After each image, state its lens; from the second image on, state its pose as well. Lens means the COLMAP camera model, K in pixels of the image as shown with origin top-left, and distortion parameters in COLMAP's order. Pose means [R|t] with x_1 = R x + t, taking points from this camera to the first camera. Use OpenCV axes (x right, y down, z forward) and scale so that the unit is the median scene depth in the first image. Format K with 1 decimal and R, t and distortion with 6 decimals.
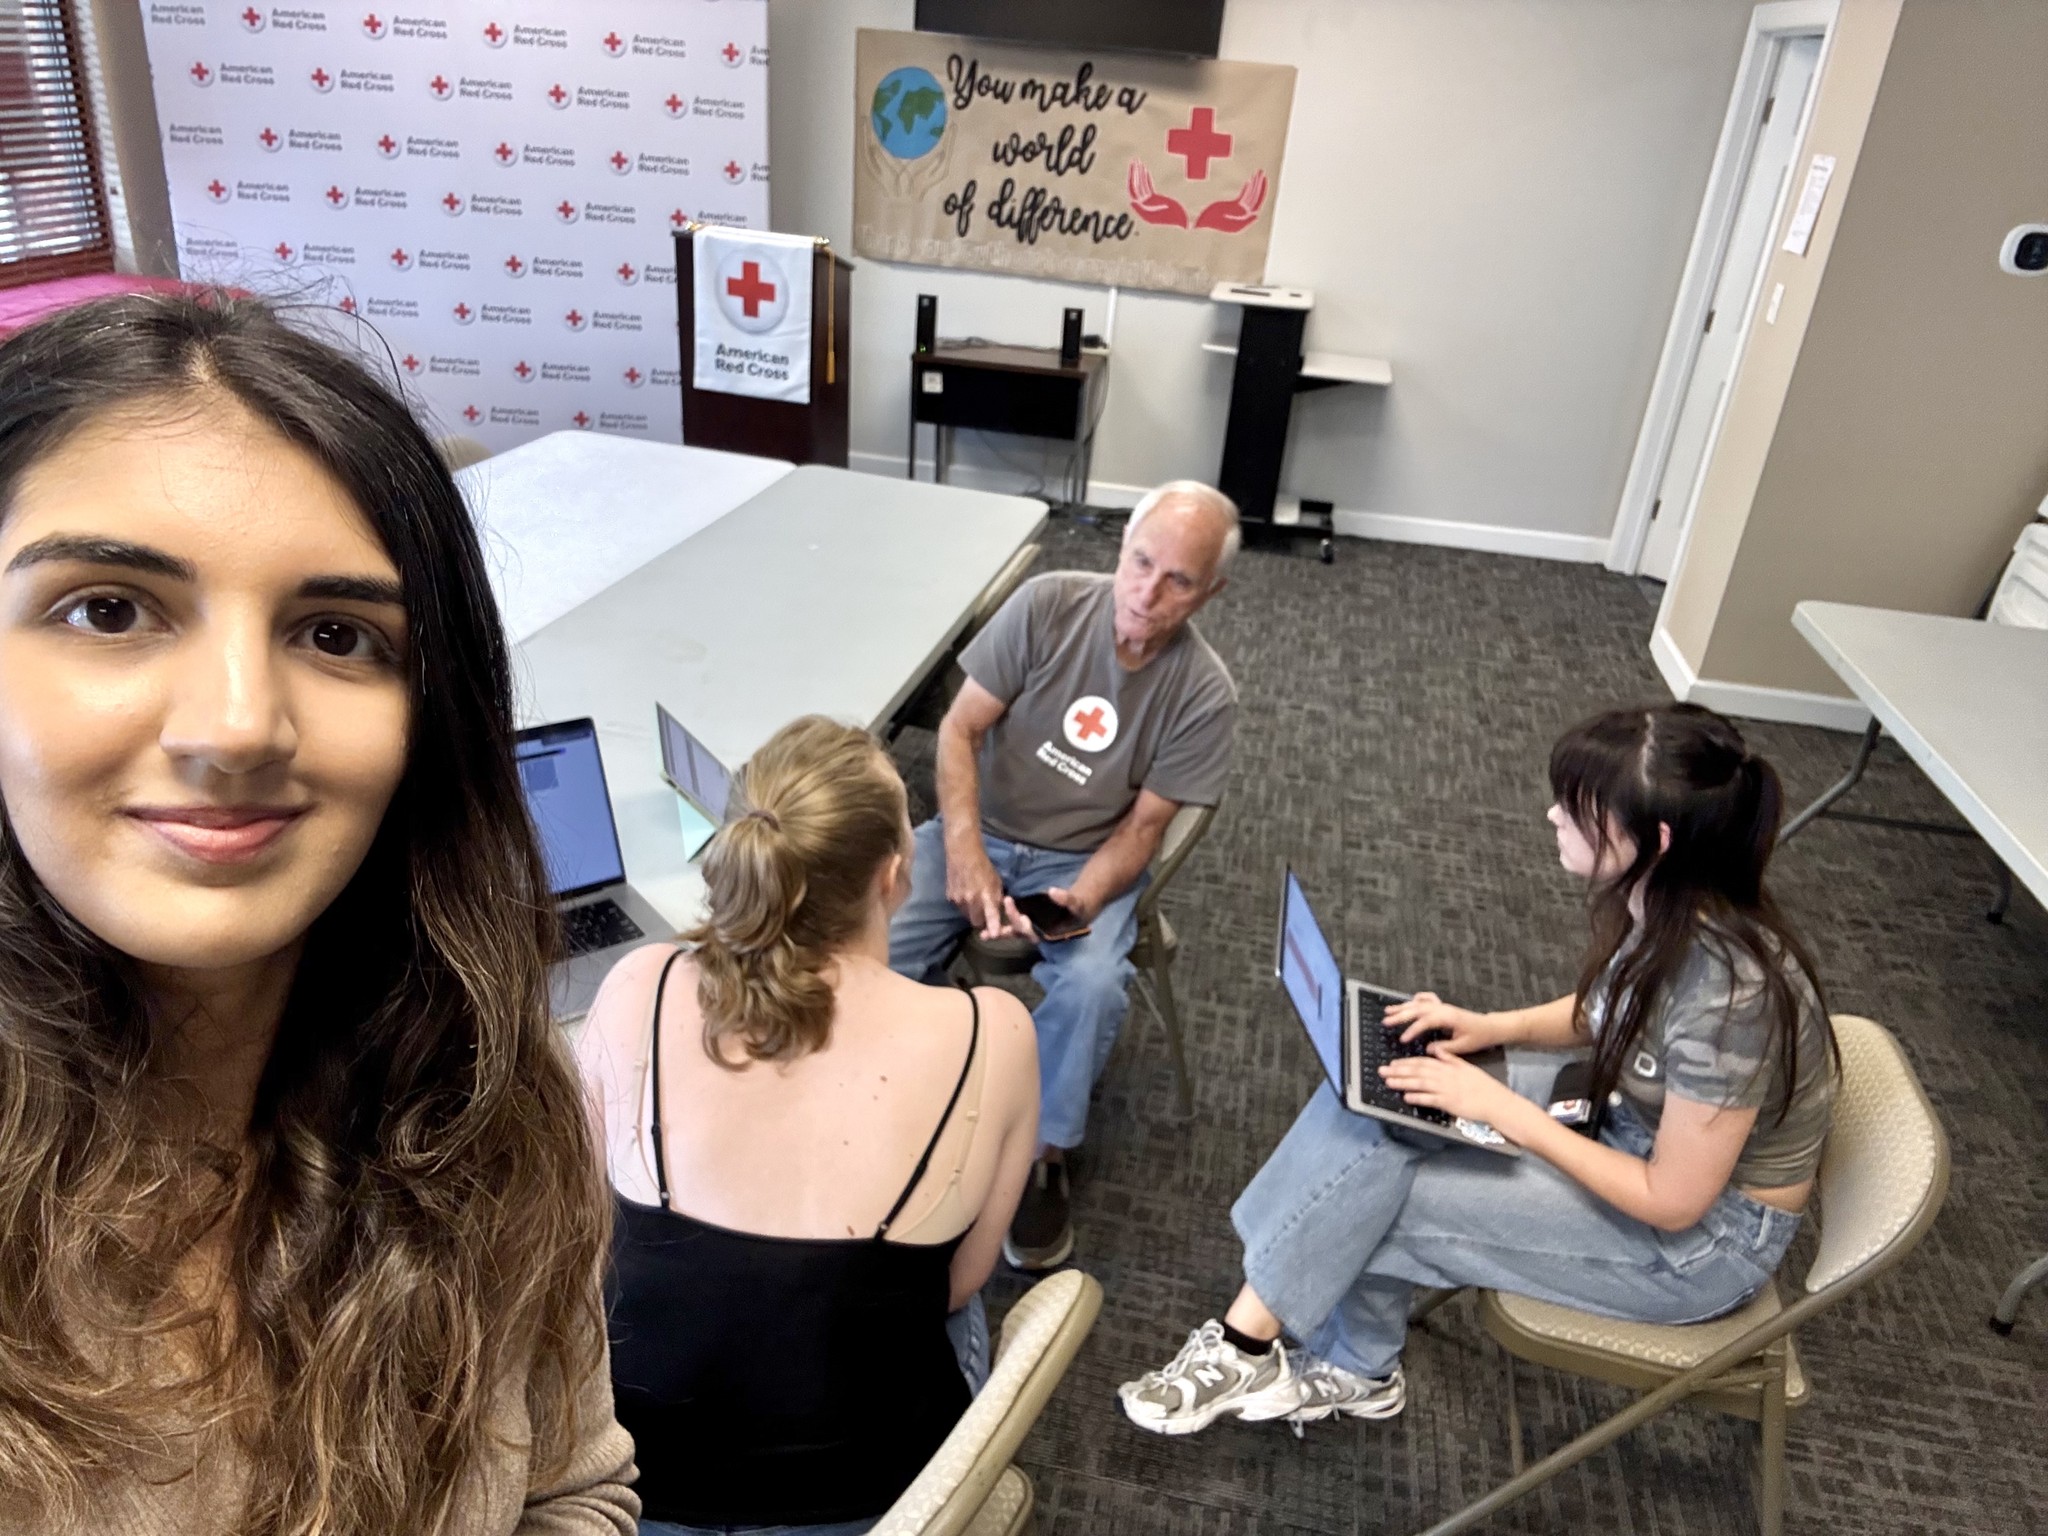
lens RADIAL K [[1377.7, 0, 1024.0], [0, 1377.7, 768.0], [0, 0, 1]] dist [-0.001666, -0.063697]
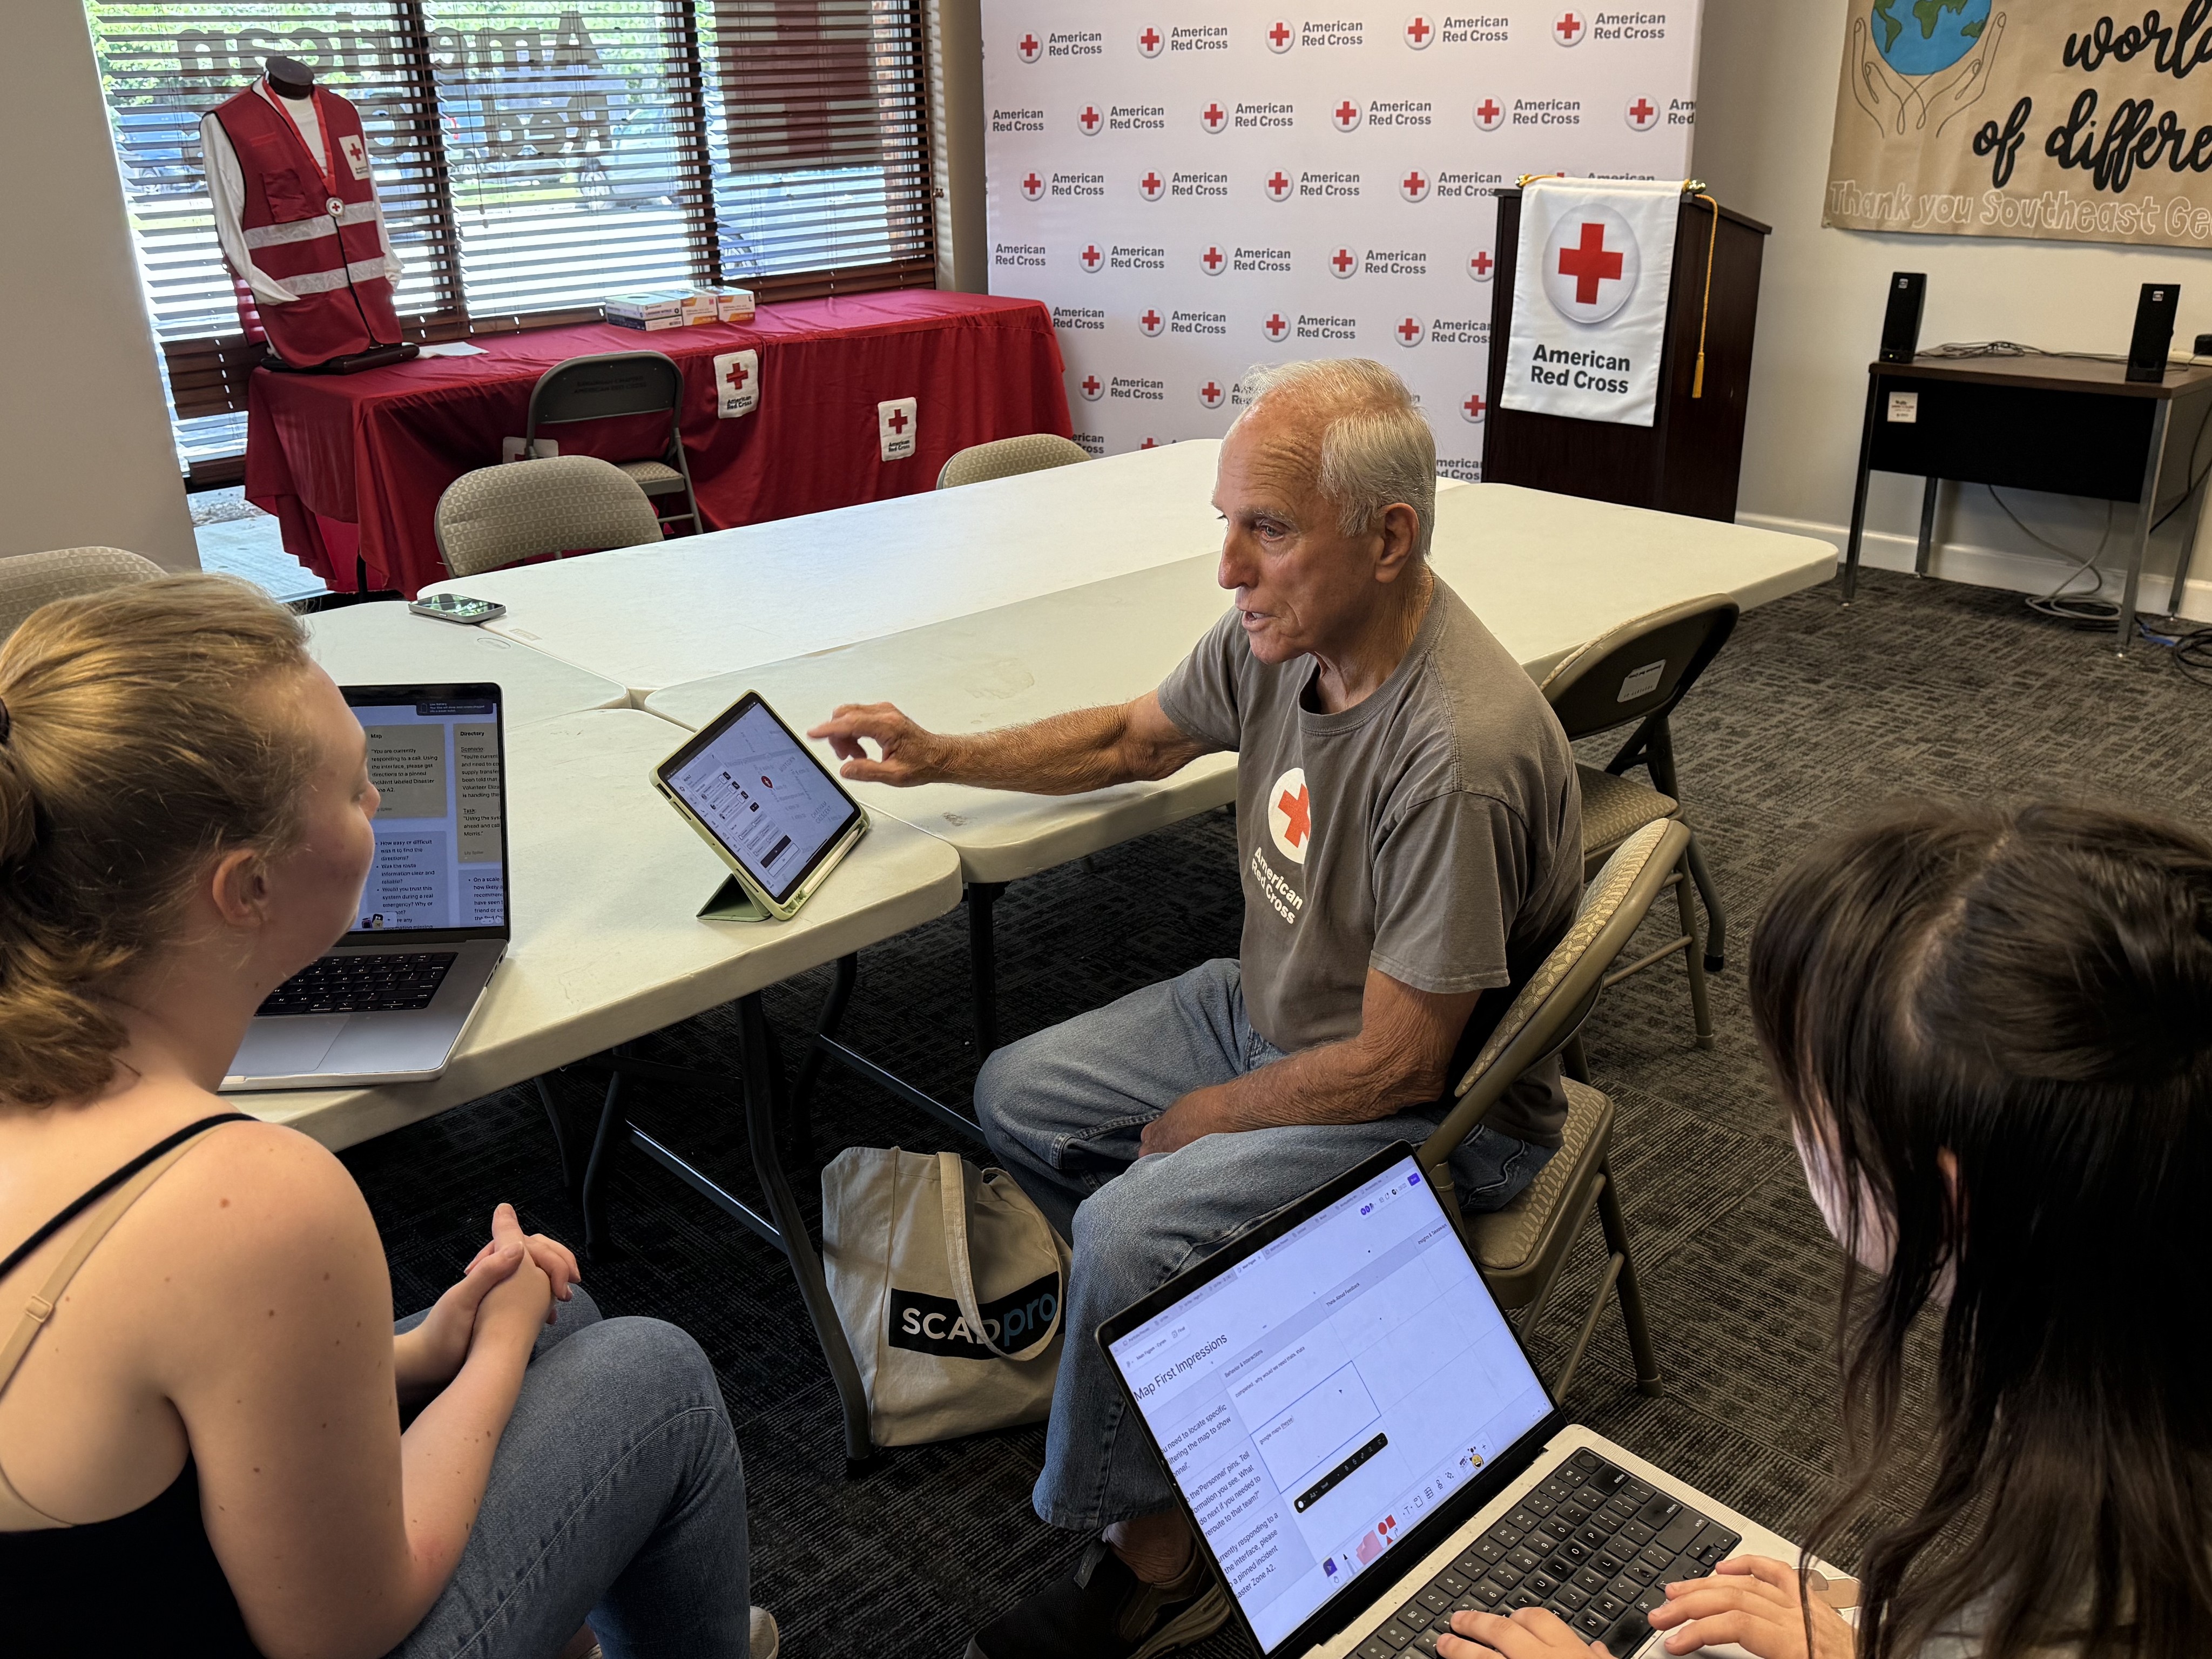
lens RADIAL K [[1880.9, 0, 1106.0], [0, 1880.9, 829.5], [0, 0, 1]] dist [-0.038619, 0.000547]
pose [[0.823360, 0.112294, -0.556298, 0.127944], [-0.162388, 0.985861, -0.041341, 0.005020], [0.543790, 0.124374, 0.829954, 0.113803]]
